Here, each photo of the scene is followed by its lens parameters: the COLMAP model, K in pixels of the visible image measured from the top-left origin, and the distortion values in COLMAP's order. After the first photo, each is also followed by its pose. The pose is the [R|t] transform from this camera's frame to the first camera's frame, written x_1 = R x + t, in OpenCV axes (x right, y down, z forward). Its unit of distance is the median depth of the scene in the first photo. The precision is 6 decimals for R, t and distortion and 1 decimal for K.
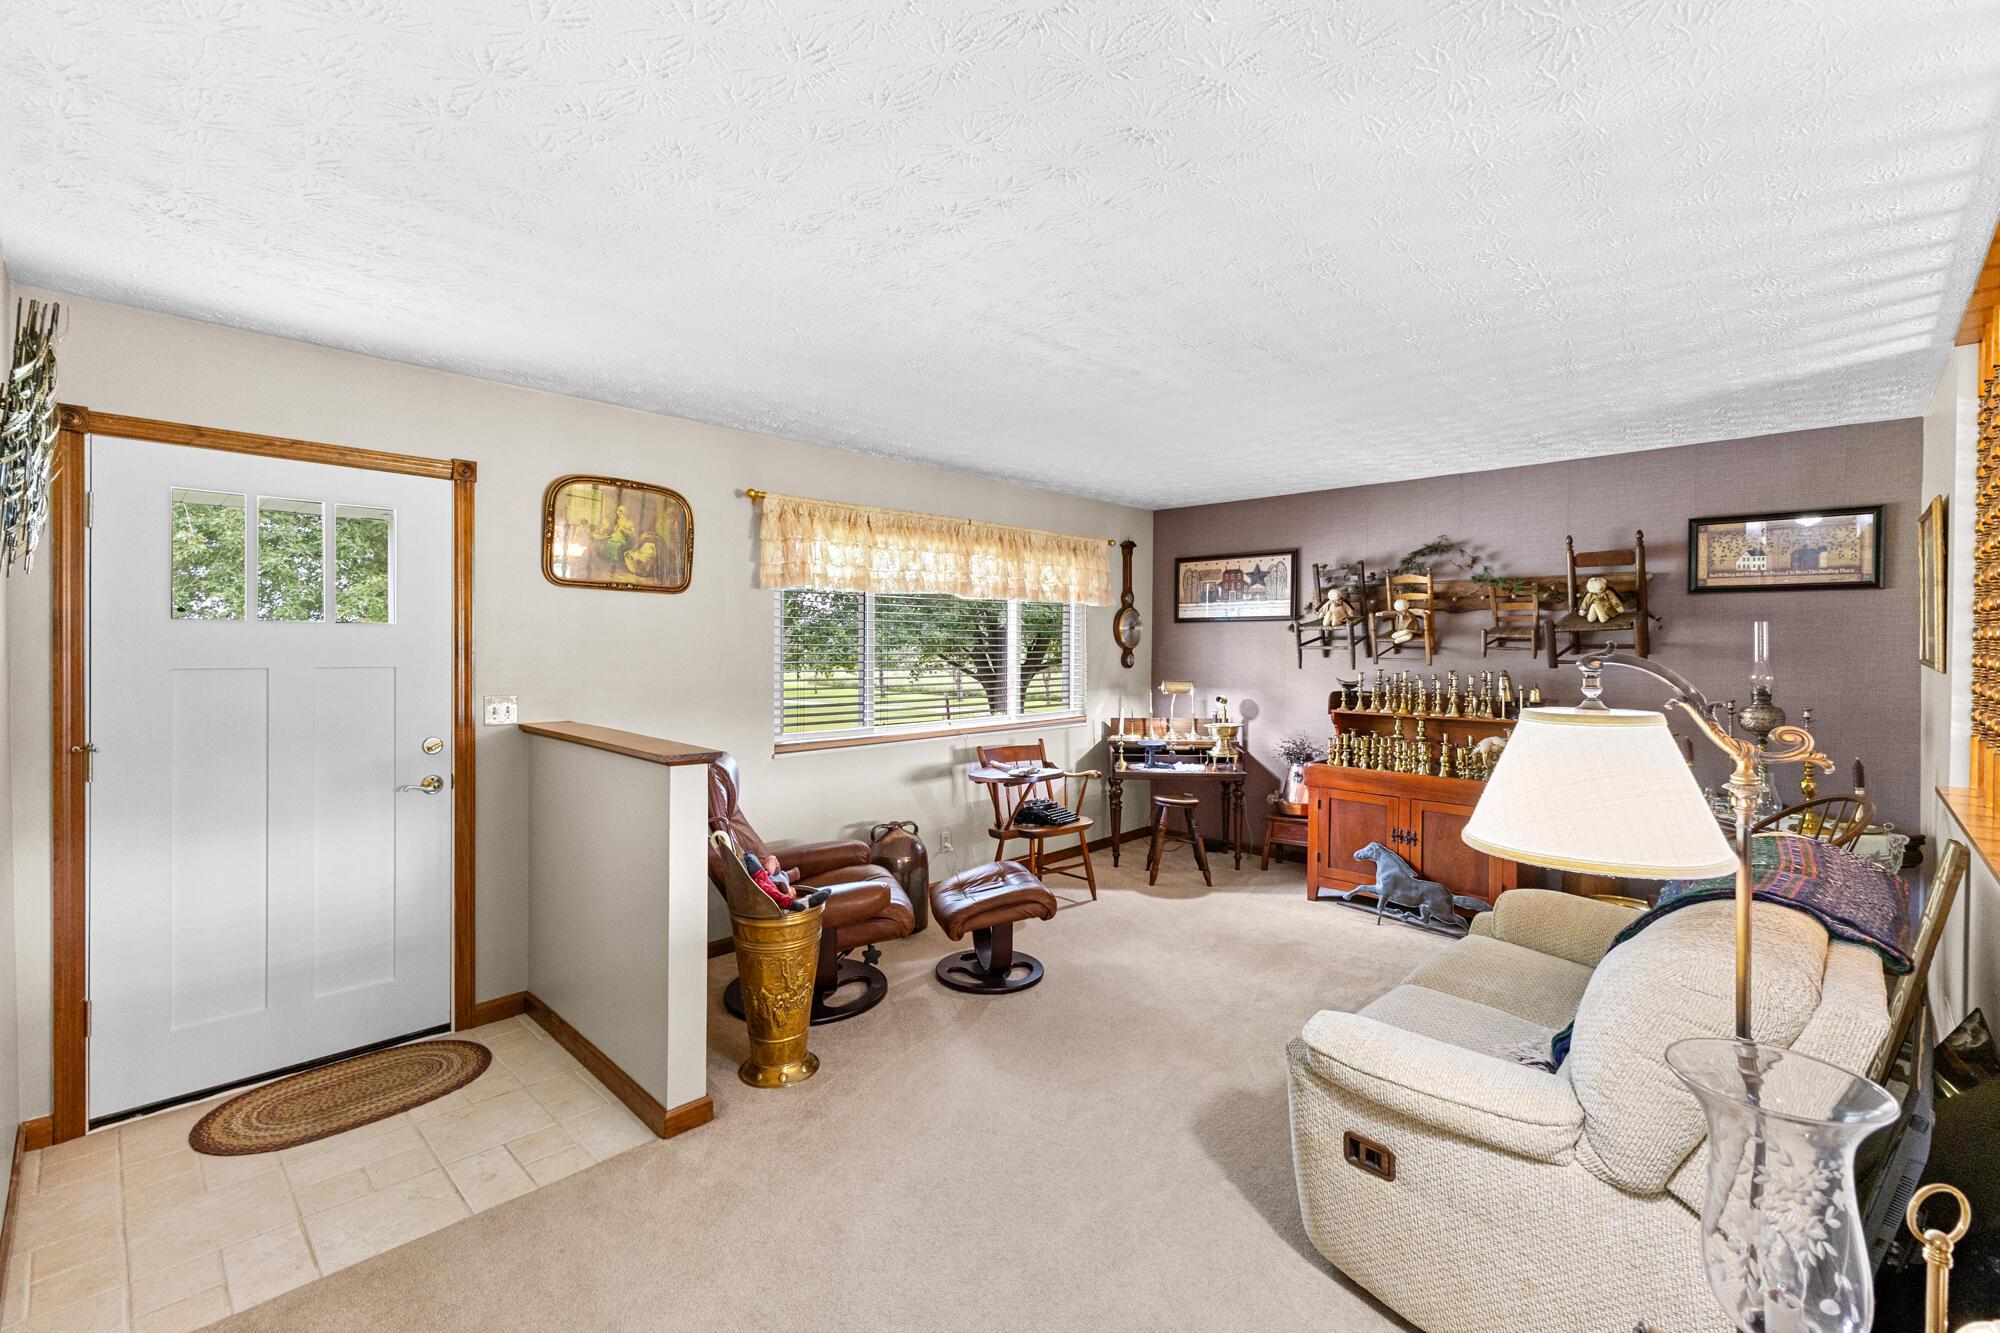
lens RADIAL K [[852.1, 0, 1005.2], [0, 852.1, 655.0], [0, 0, 1]] dist [-0.000778, -0.000410]
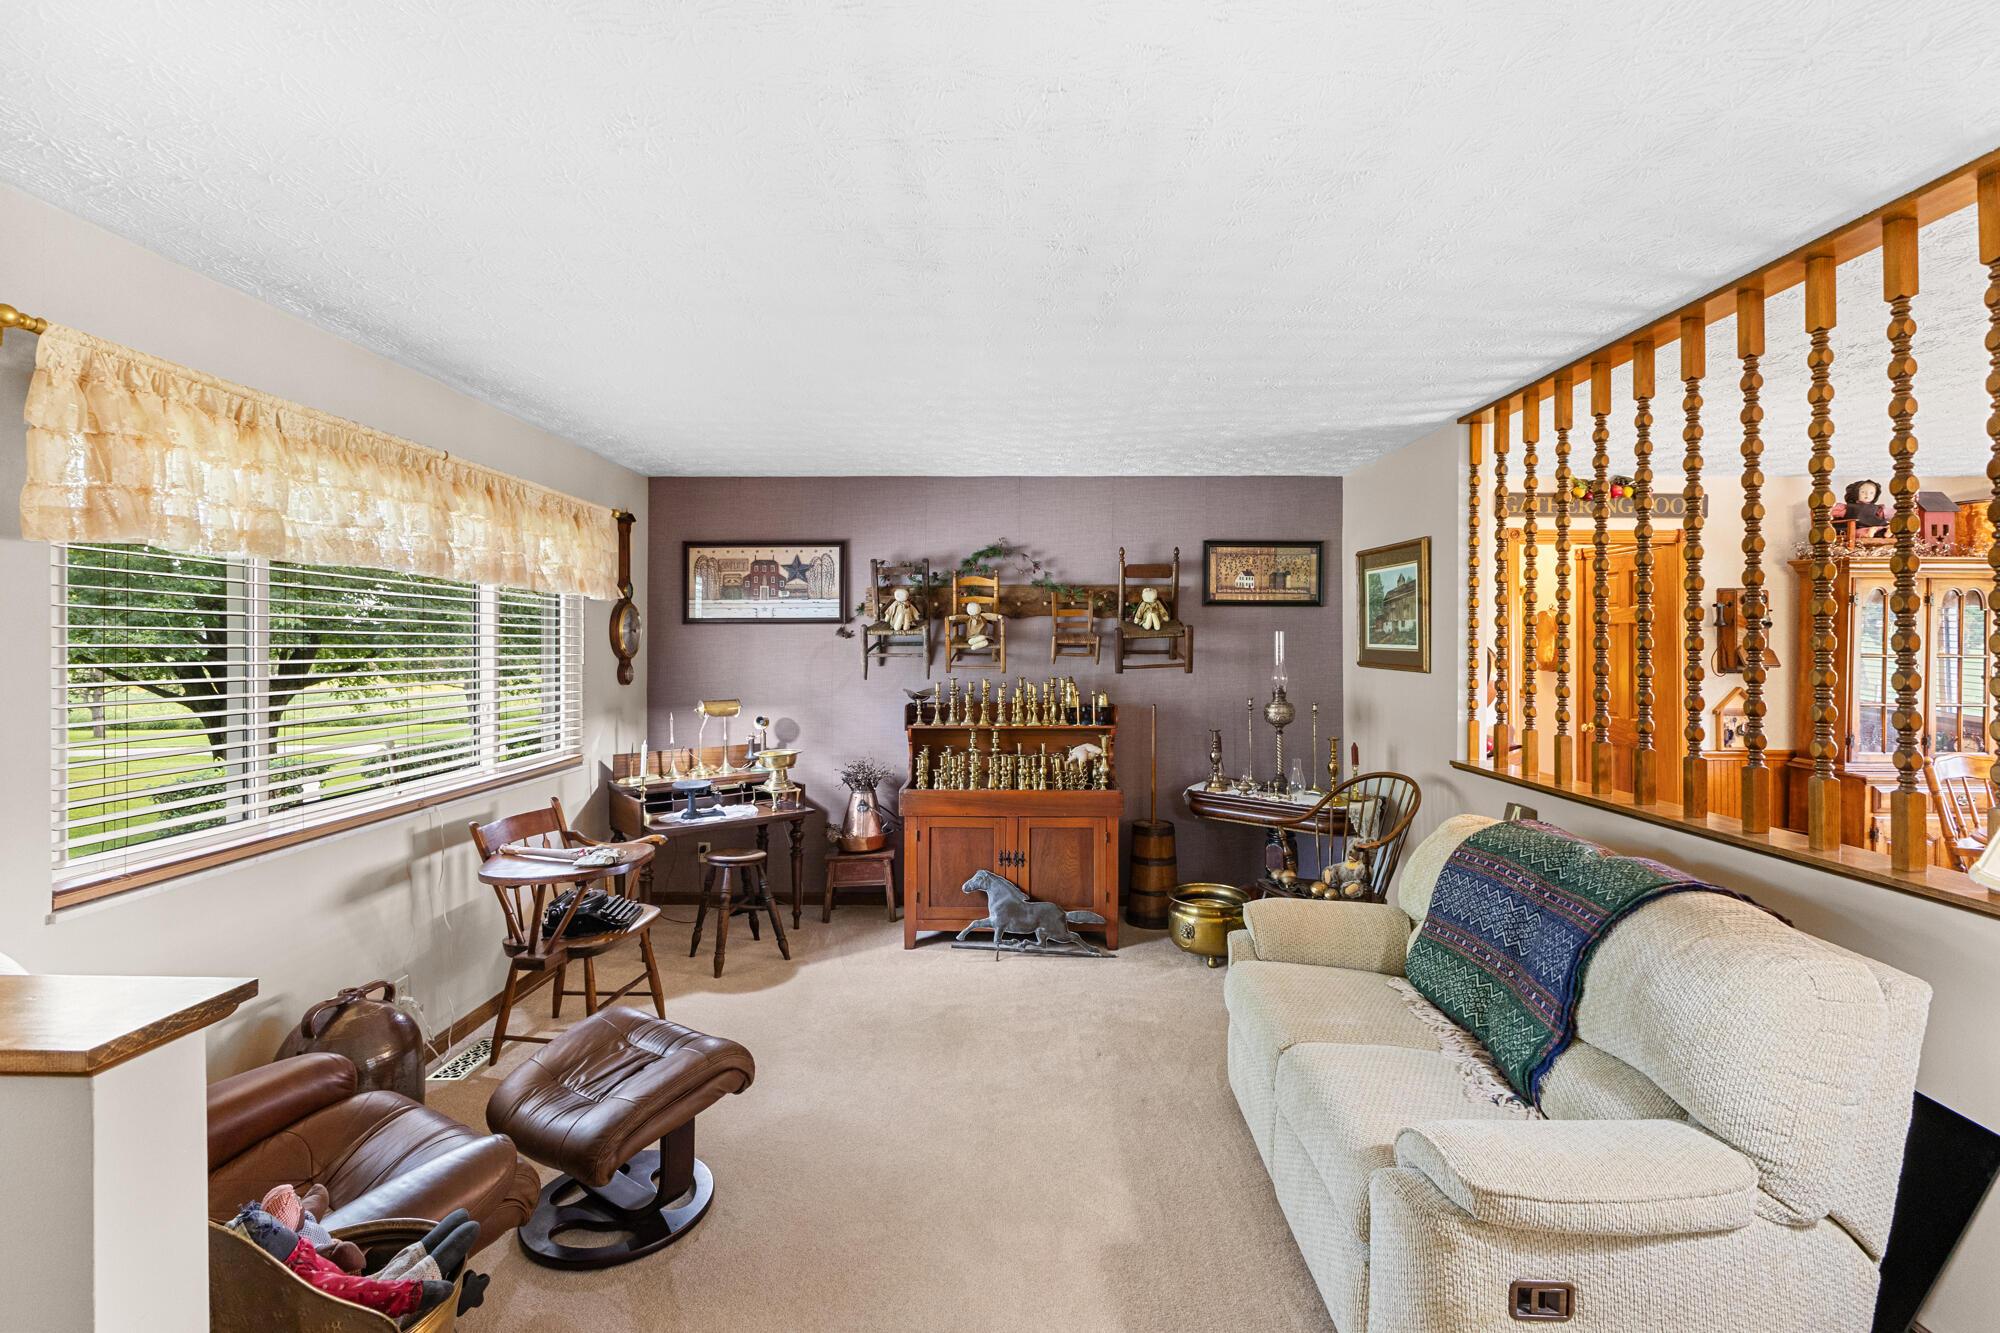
lens RADIAL K [[891.2, 0, 997.1], [0, 891.2, 649.1], [0, 0, 1]] dist [-0.015050, -0.000045]
pose [[0.727294, -0.007167, 0.686288, -0.189754], [0.012609, 0.999916, -0.002920, -0.011492], [-0.686210, 0.010777, 0.727324, 0.275472]]
